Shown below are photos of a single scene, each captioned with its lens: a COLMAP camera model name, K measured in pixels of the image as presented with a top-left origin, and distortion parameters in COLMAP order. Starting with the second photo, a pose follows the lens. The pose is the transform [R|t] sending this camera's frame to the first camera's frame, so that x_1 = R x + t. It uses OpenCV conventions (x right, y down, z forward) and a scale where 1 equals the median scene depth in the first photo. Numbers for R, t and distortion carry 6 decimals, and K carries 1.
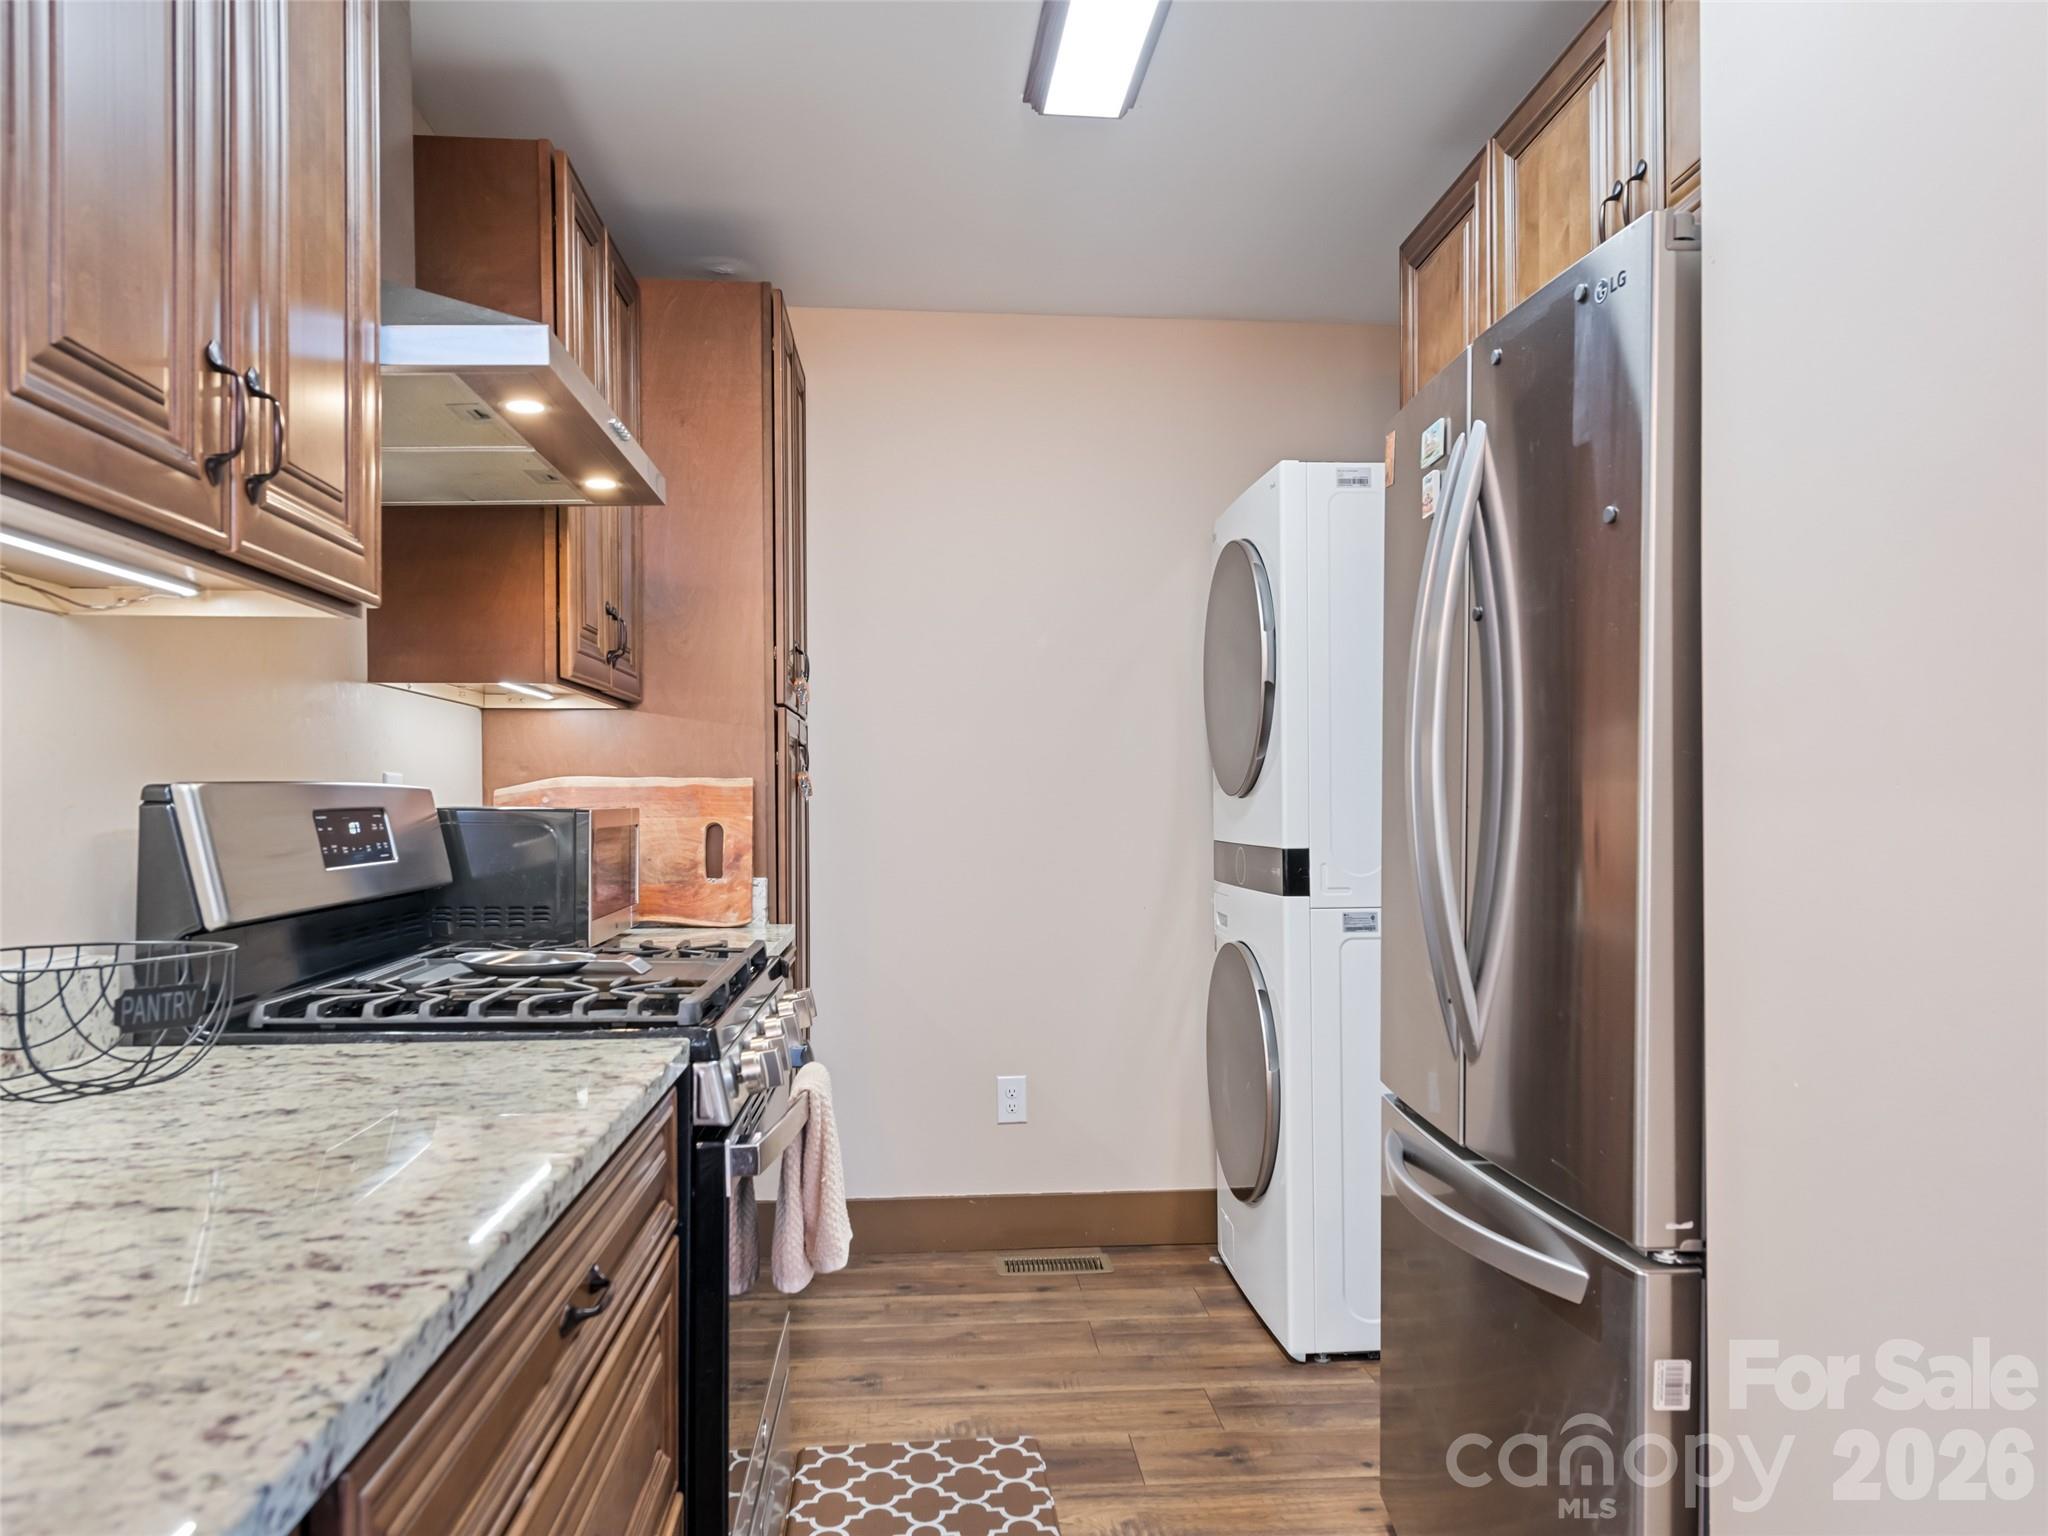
lens RADIAL K [[1379.9, 0, 1027.0], [0, 1379.9, 789.1], [0, 0, 1]] dist [0.012511, -0.009954]
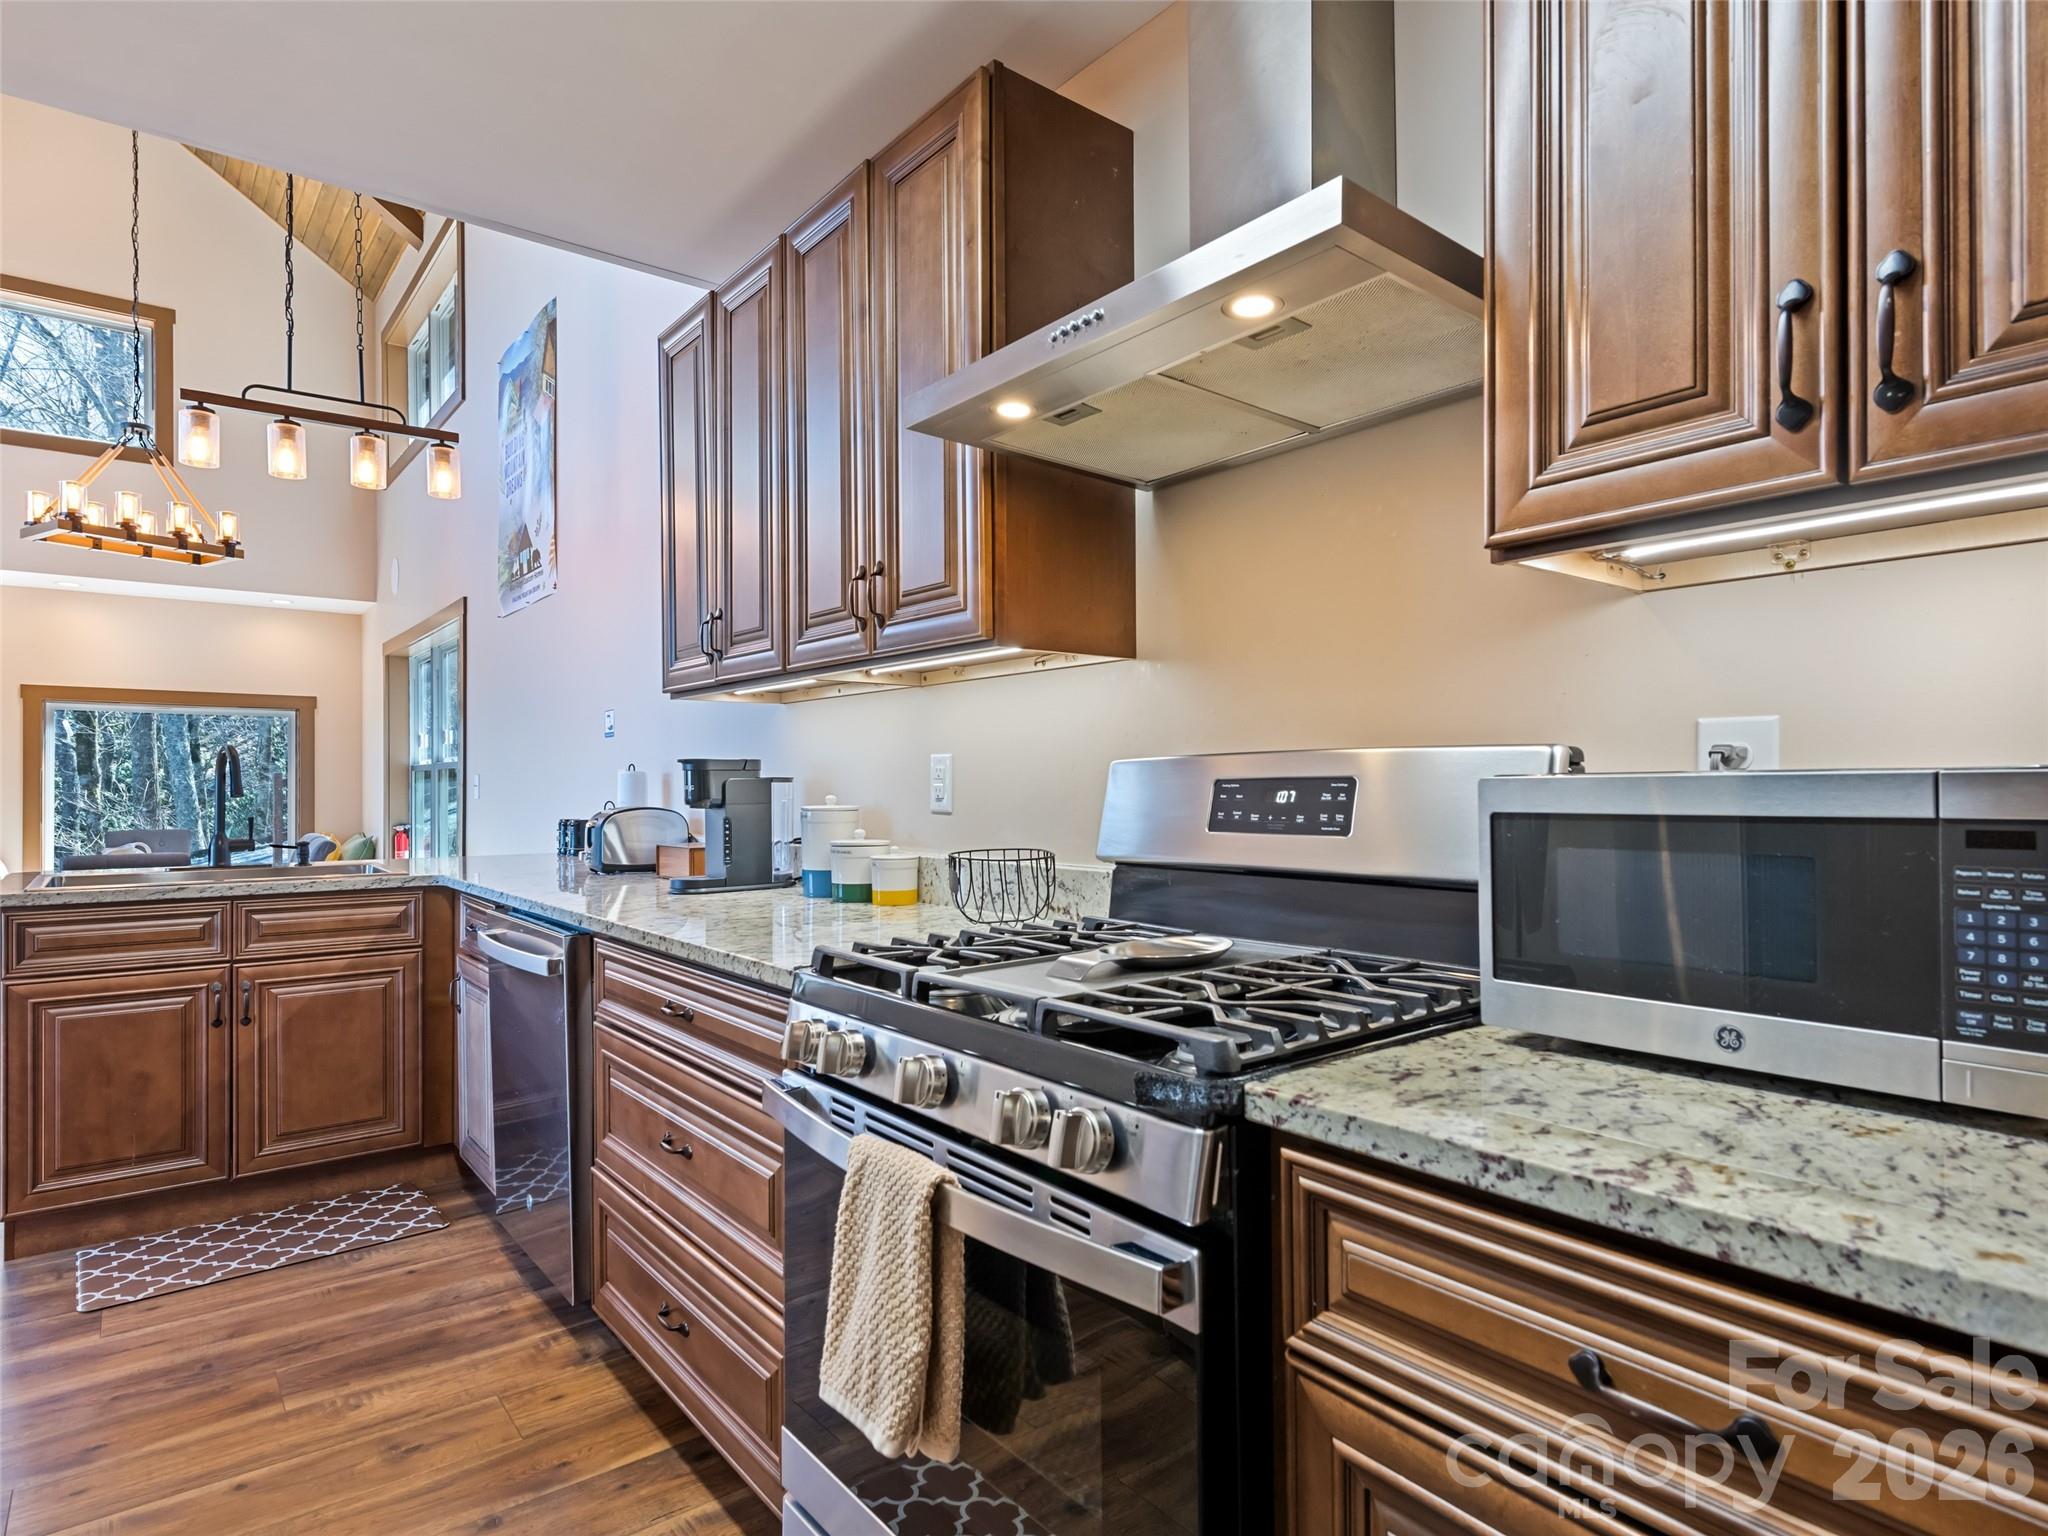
lens RADIAL K [[1109.7, 0, 1032.8], [0, 1109.7, 779.2], [0, 0, 1]] dist [0.021295, -0.008190]
pose [[-0.827042, 0.001441, -0.562139, 0.087320], [0.010693, 0.999856, -0.013170, 0.019021], [0.562039, -0.016903, -0.826938, 1.242241]]
